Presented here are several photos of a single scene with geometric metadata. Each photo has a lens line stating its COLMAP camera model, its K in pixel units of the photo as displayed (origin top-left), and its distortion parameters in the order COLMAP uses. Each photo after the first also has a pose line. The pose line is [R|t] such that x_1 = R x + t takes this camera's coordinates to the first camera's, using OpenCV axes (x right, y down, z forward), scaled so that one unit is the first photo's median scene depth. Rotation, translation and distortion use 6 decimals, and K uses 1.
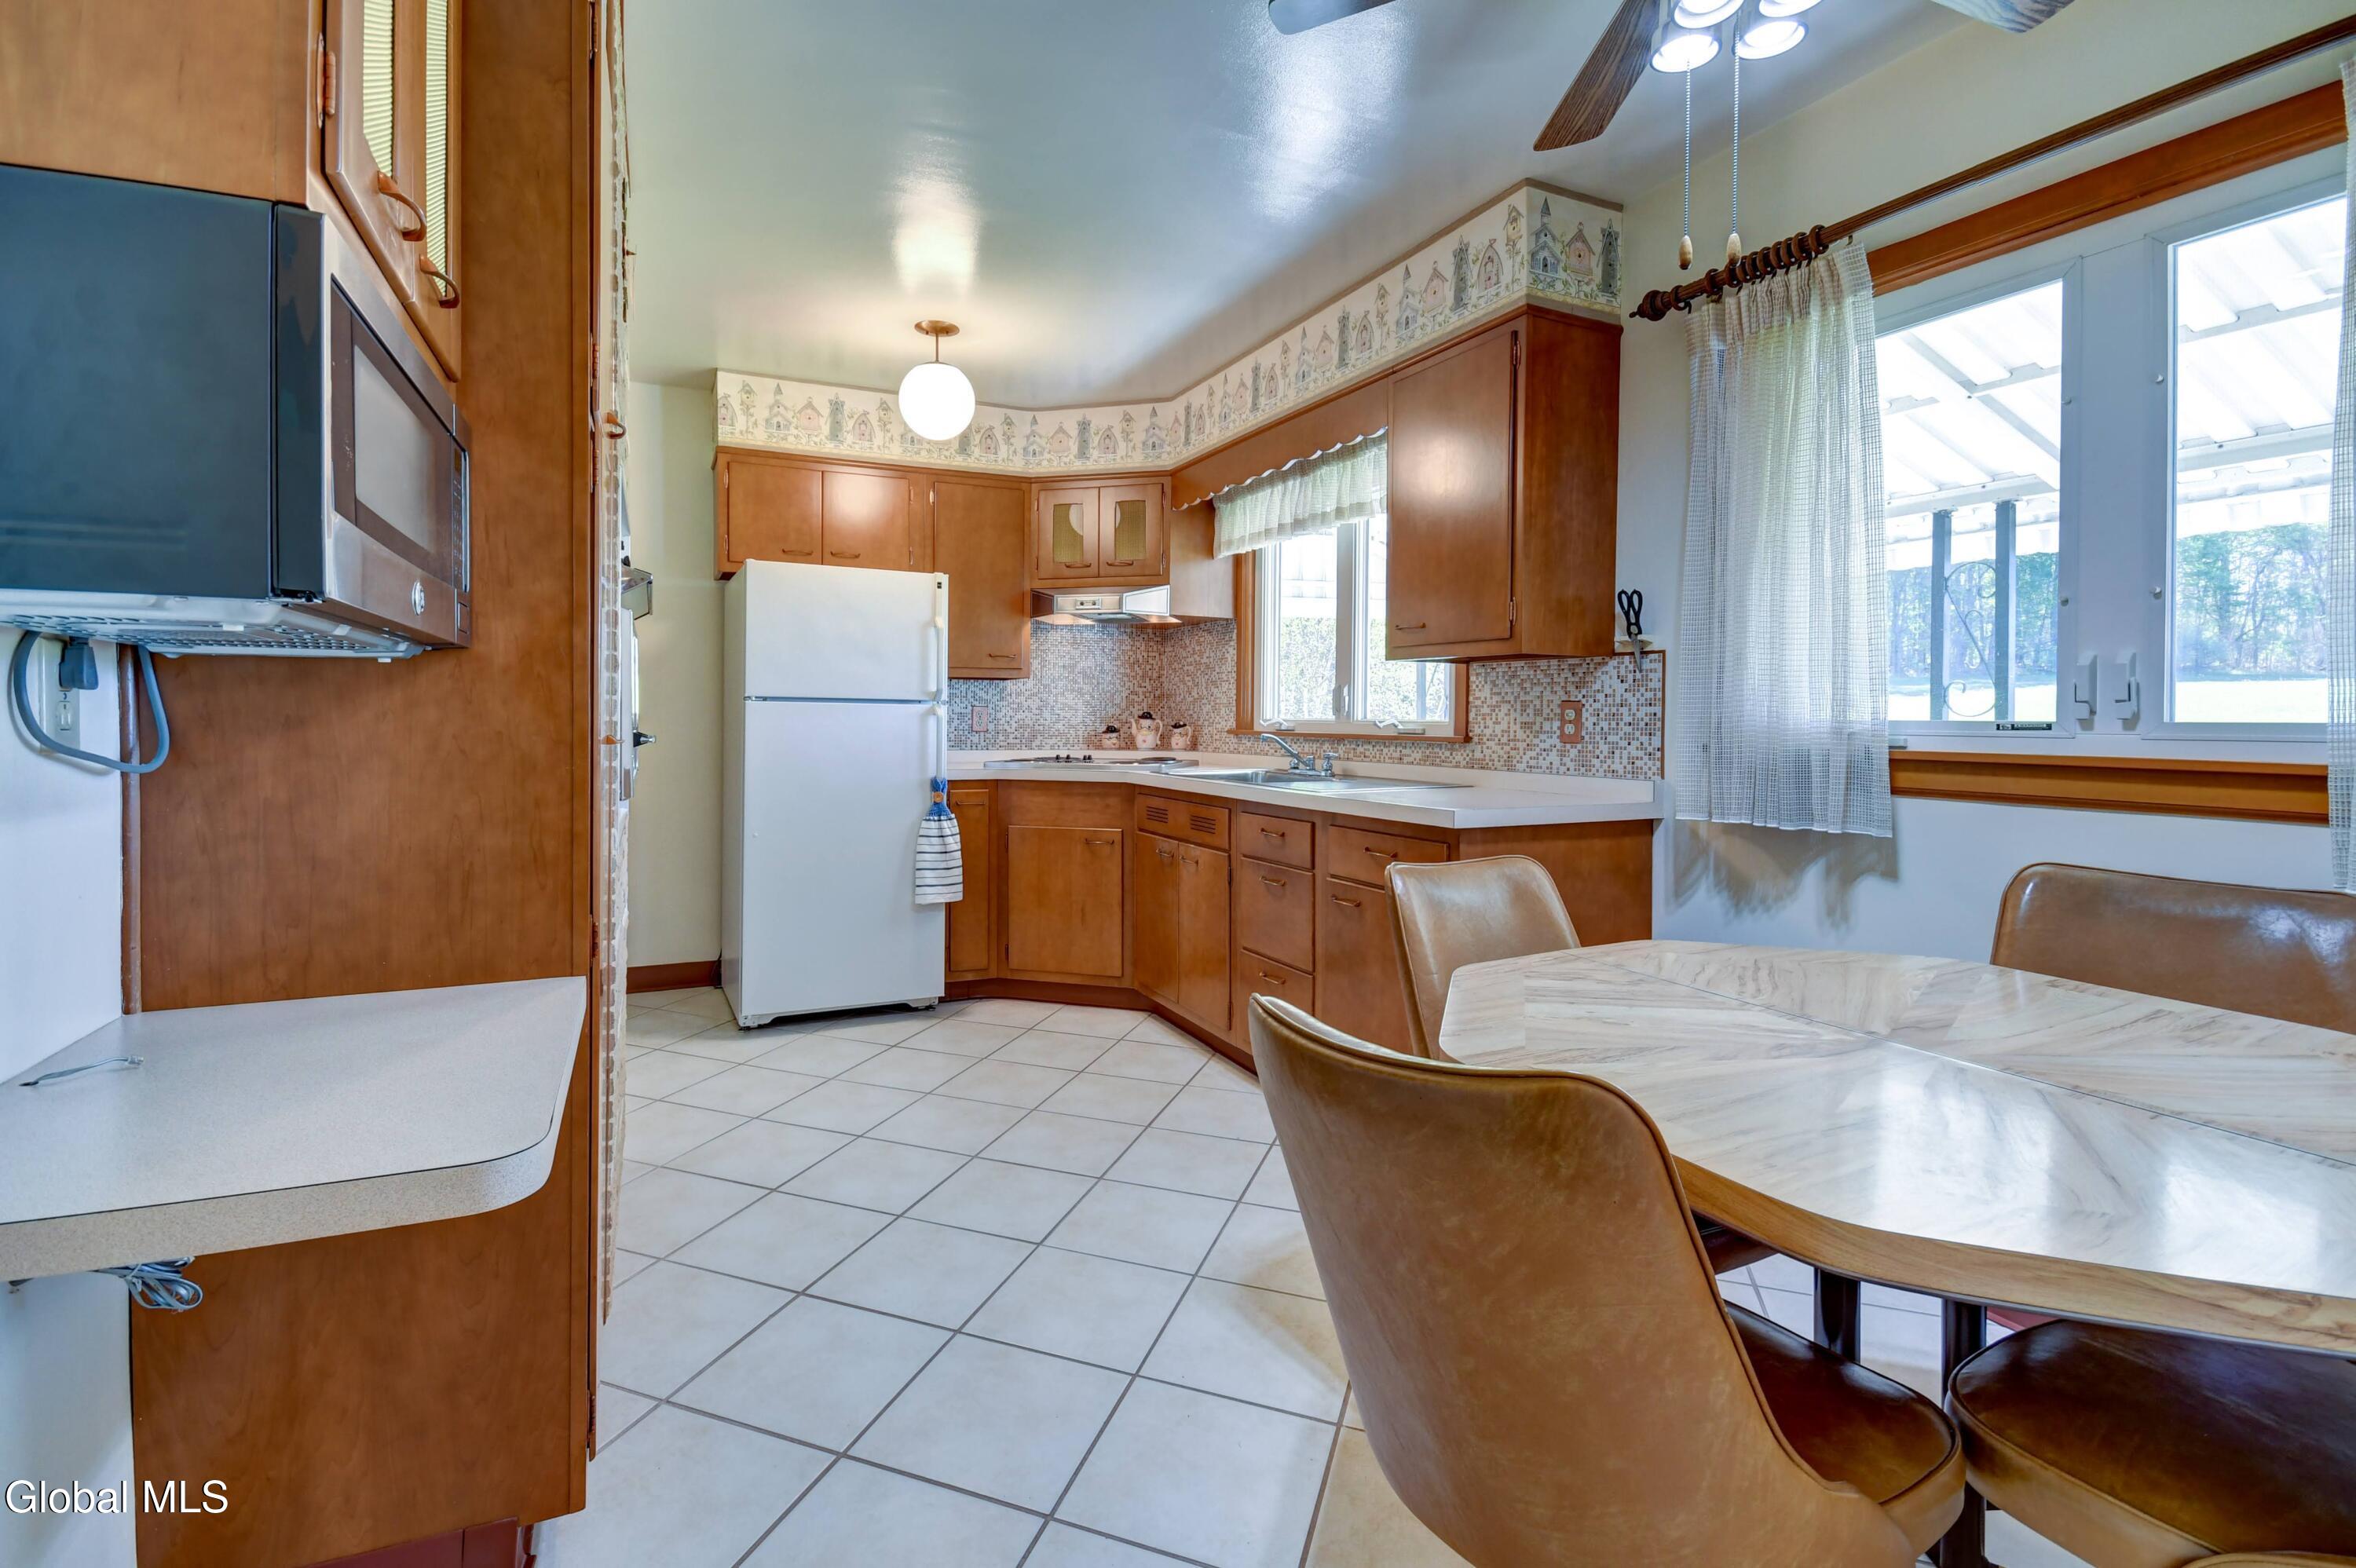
lens RADIAL K [[1080.7, 0, 1146.7], [0, 1080.7, 745.2], [0, 0, 1]] dist [0.020615, -0.007938]
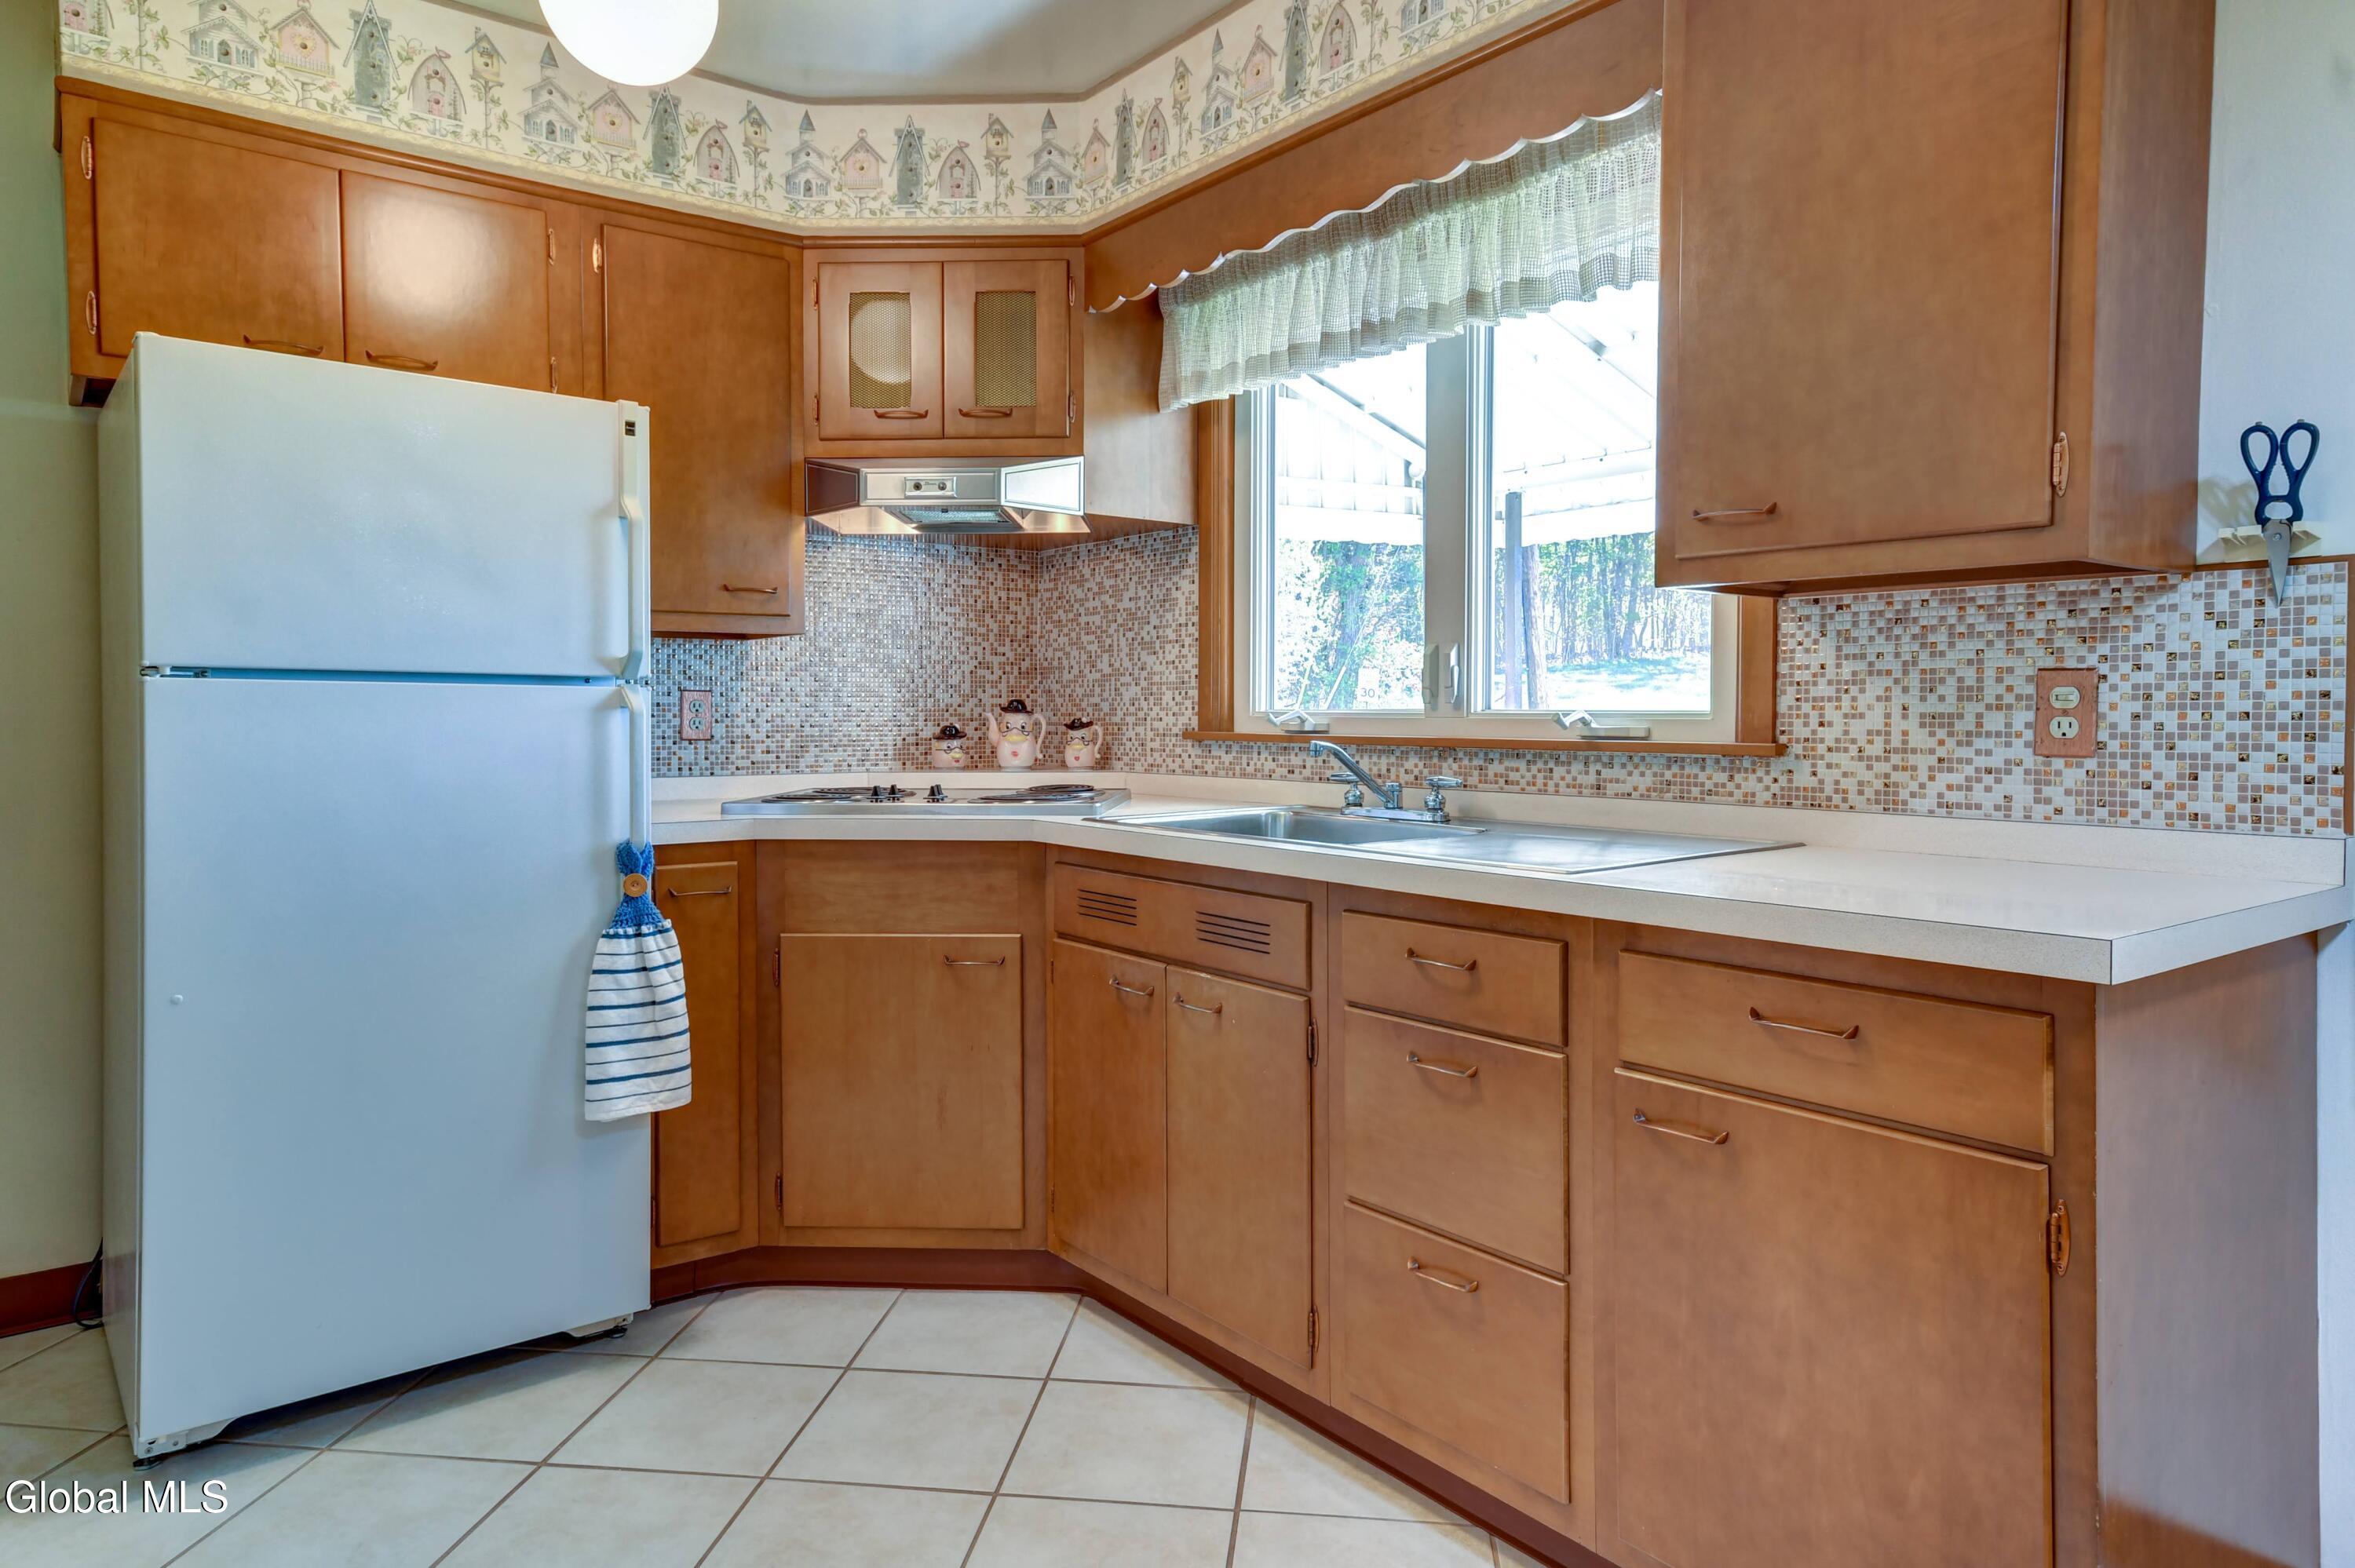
lens RADIAL K [[1486.1, 0, 1189.3], [0, 1486.1, 751.8], [0, 0, 1]] dist [0.037574, 0.009372]
pose [[0.975917, -0.013751, 0.217710, -0.098219], [0.012980, 0.999903, 0.004971, -0.009169], [-0.217758, -0.002026, 0.976001, 0.318475]]
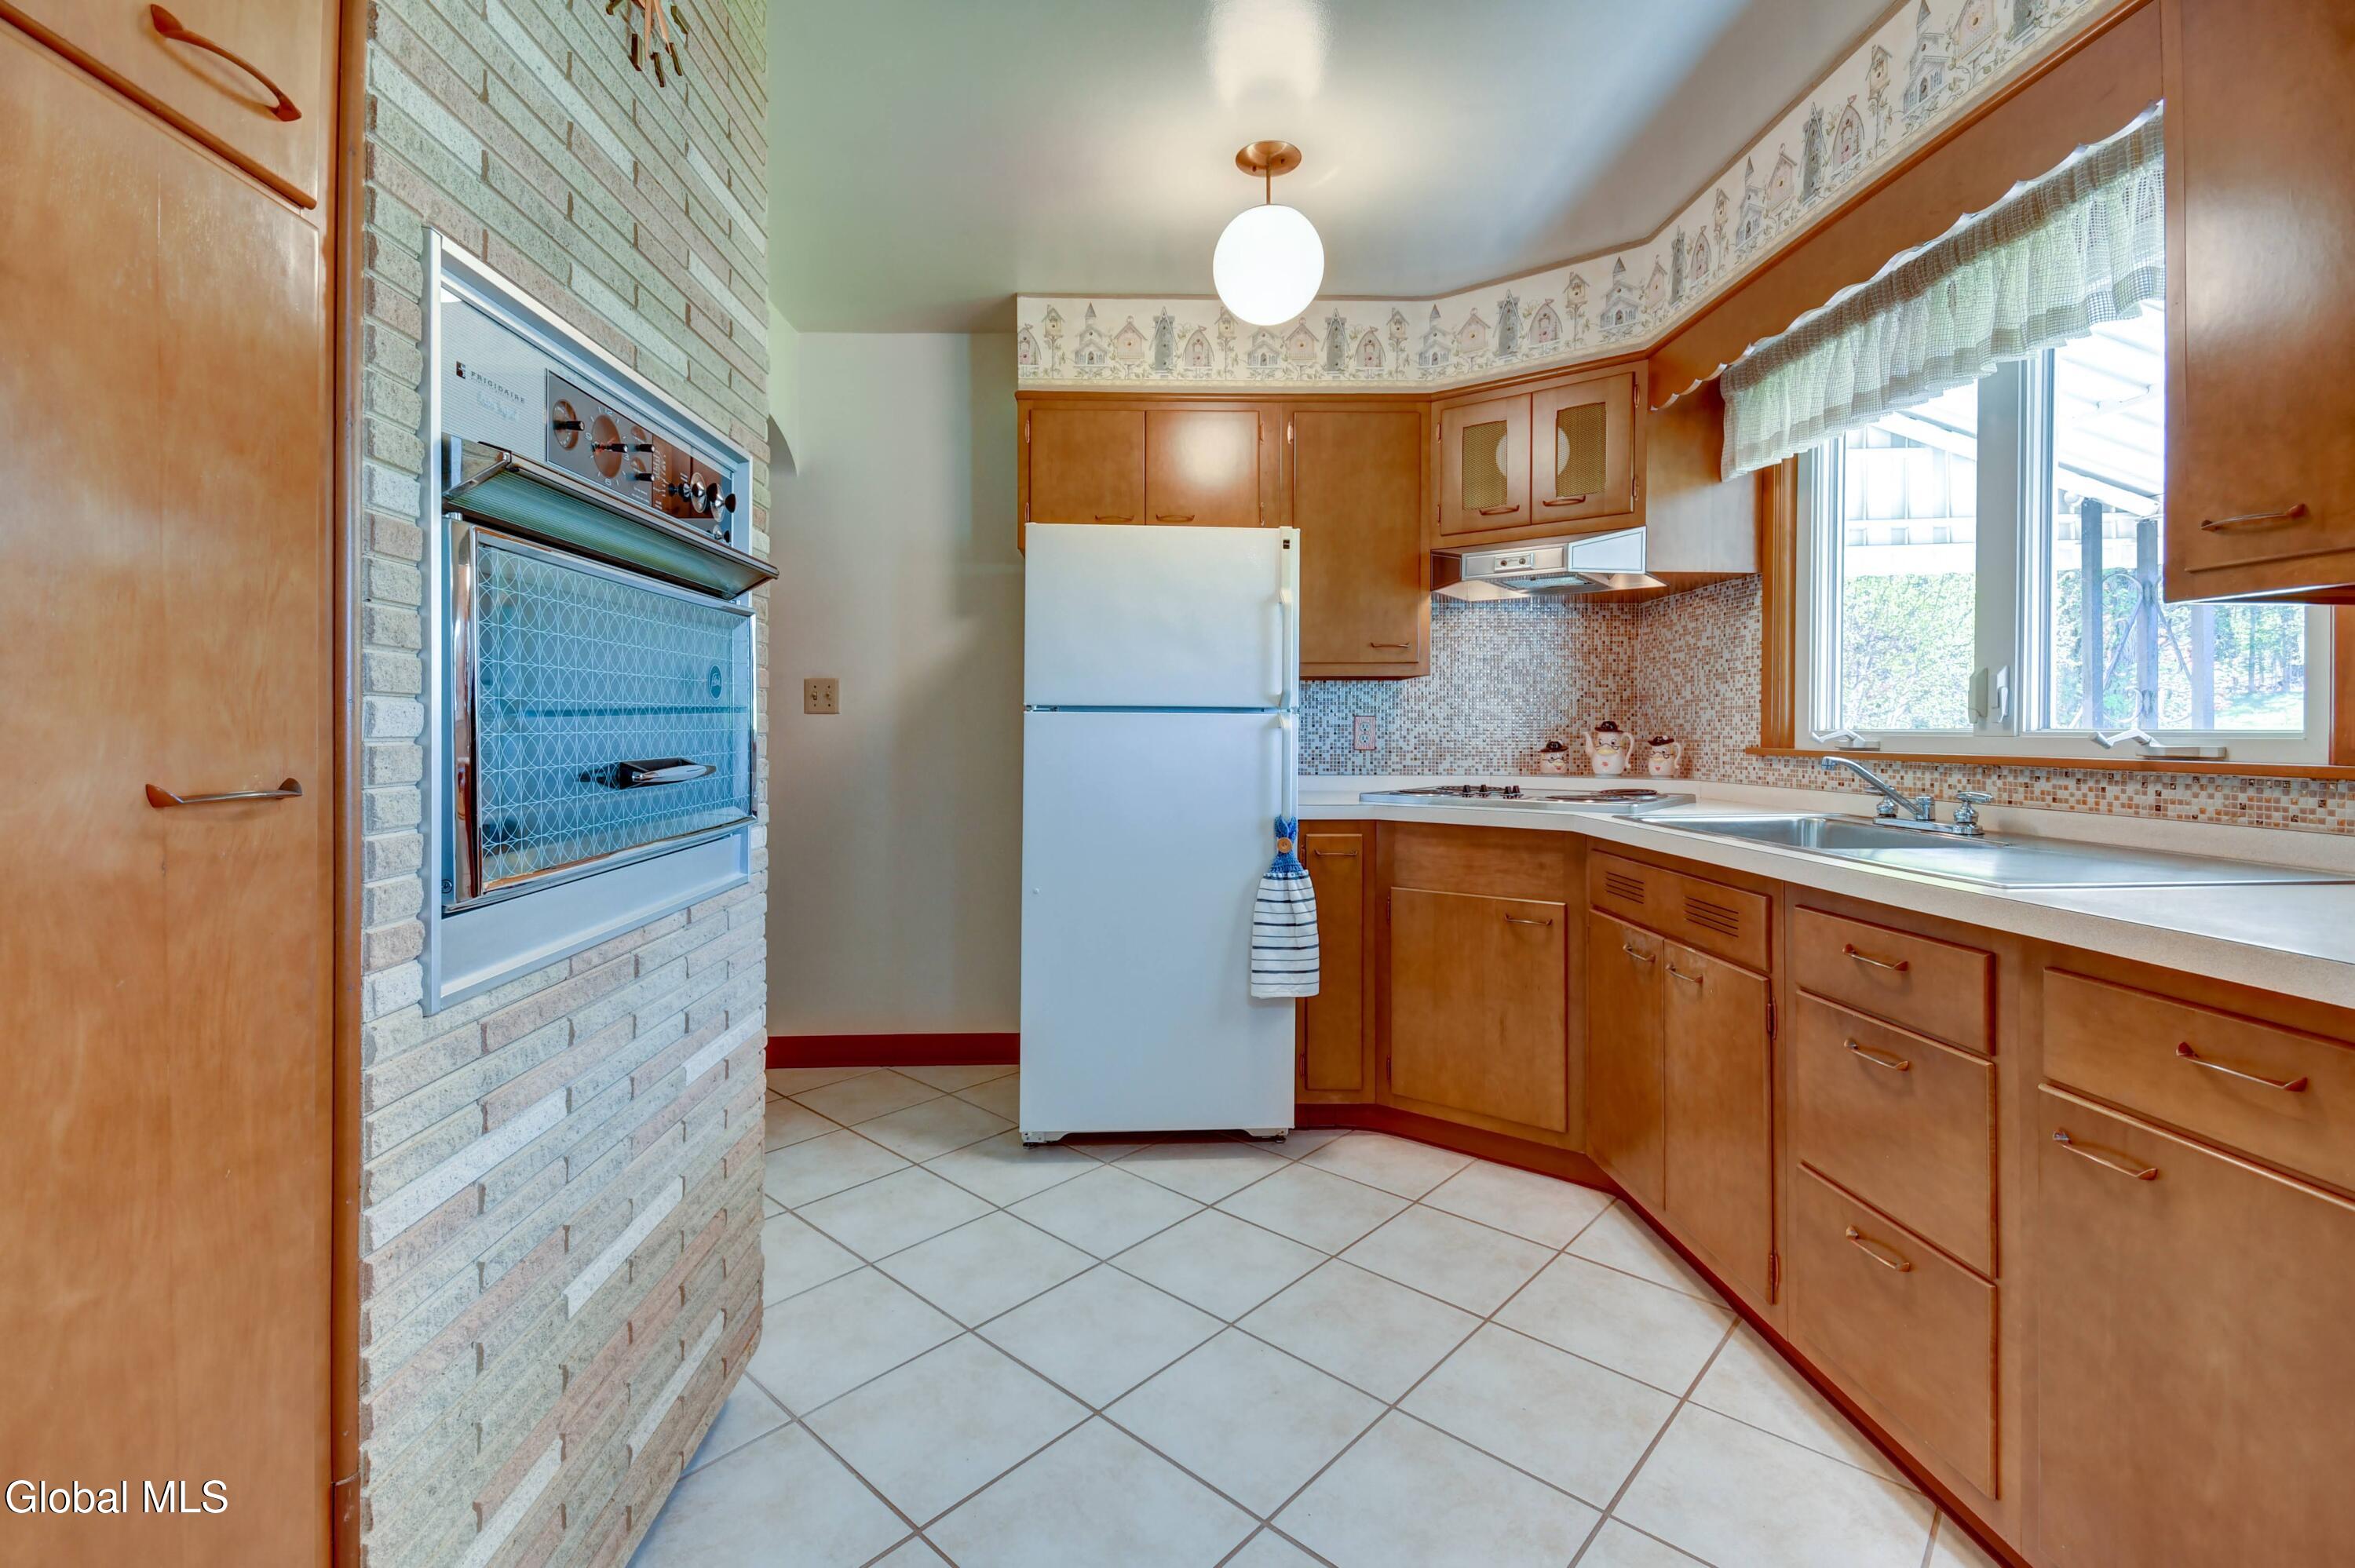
lens RADIAL K [[1080.2, 0, 1148.1], [0, 1080.2, 743.3], [0, 0, 1]] dist [0.020615, -0.007938]
pose [[0.917717, -0.002793, -0.397225, 0.005855], [-0.002916, 0.999901, -0.013767, -0.008149], [0.397224, 0.013792, 0.917618, 0.315831]]
